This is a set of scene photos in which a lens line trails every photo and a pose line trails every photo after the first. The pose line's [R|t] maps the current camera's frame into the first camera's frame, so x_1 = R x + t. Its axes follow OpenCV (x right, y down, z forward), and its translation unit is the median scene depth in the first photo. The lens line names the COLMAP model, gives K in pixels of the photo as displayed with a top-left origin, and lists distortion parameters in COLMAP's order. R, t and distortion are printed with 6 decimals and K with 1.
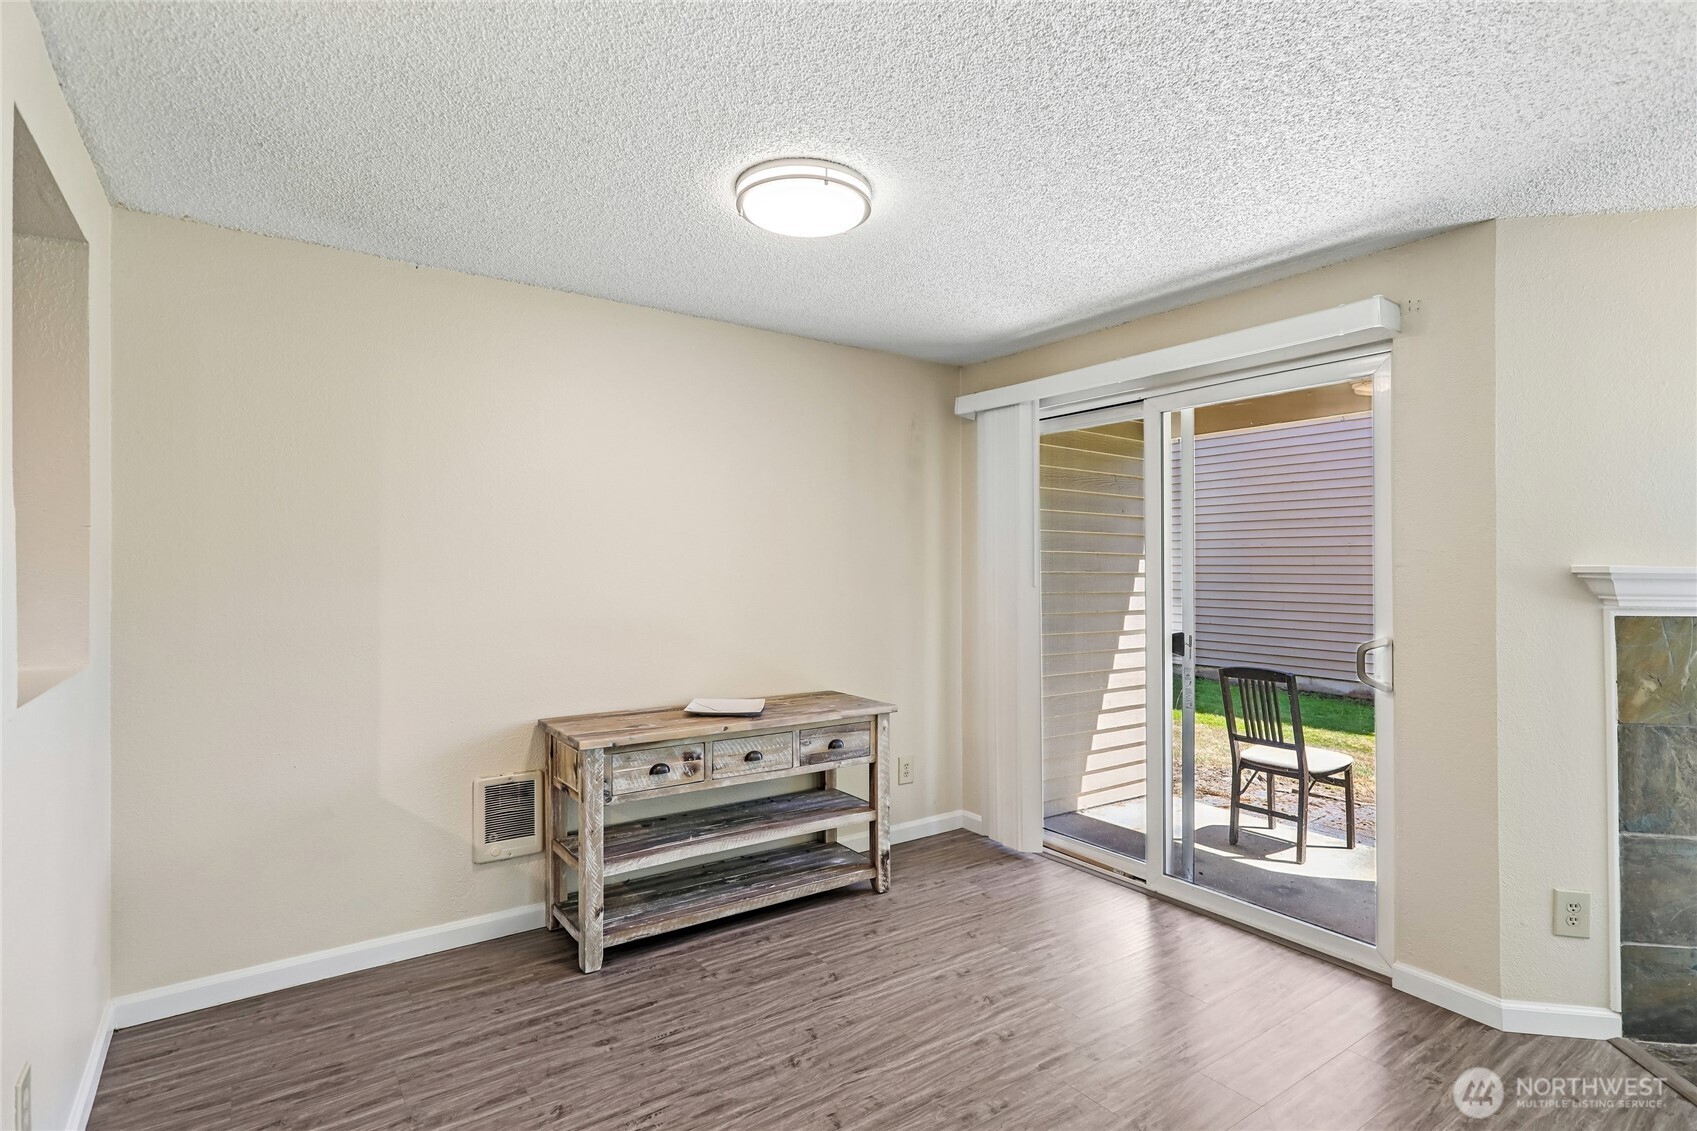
lens RADIAL K [[828.9, 0, 848.5], [0, 828.9, 565.5], [0, 0, 1]] dist [-0.001789, 0.001111]
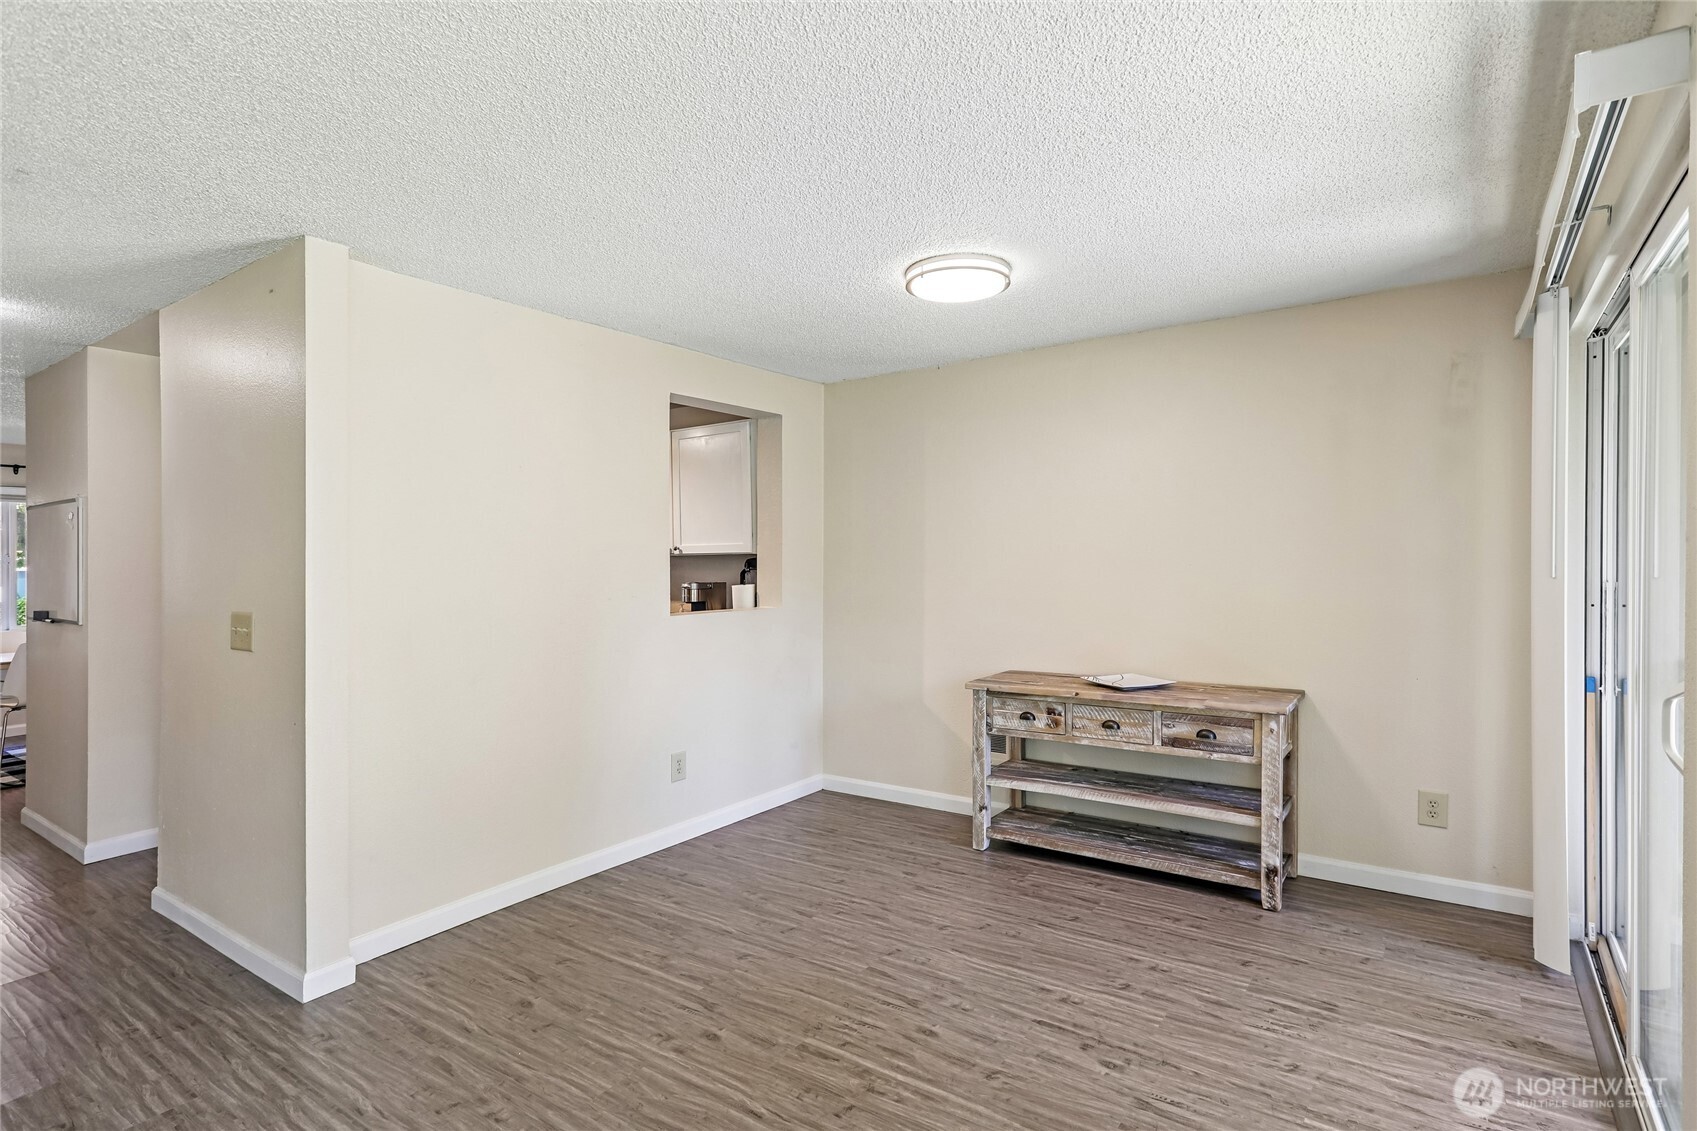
lens RADIAL K [[828.9, 0, 848.5], [0, 828.9, 565.5], [0, 0, 1]] dist [-0.001789, 0.001111]
pose [[0.347149, -0.003782, -0.937802, 0.825747], [0.020618, 0.999781, 0.003600, 0.004383], [0.937583, -0.020585, 0.347151, 0.291681]]
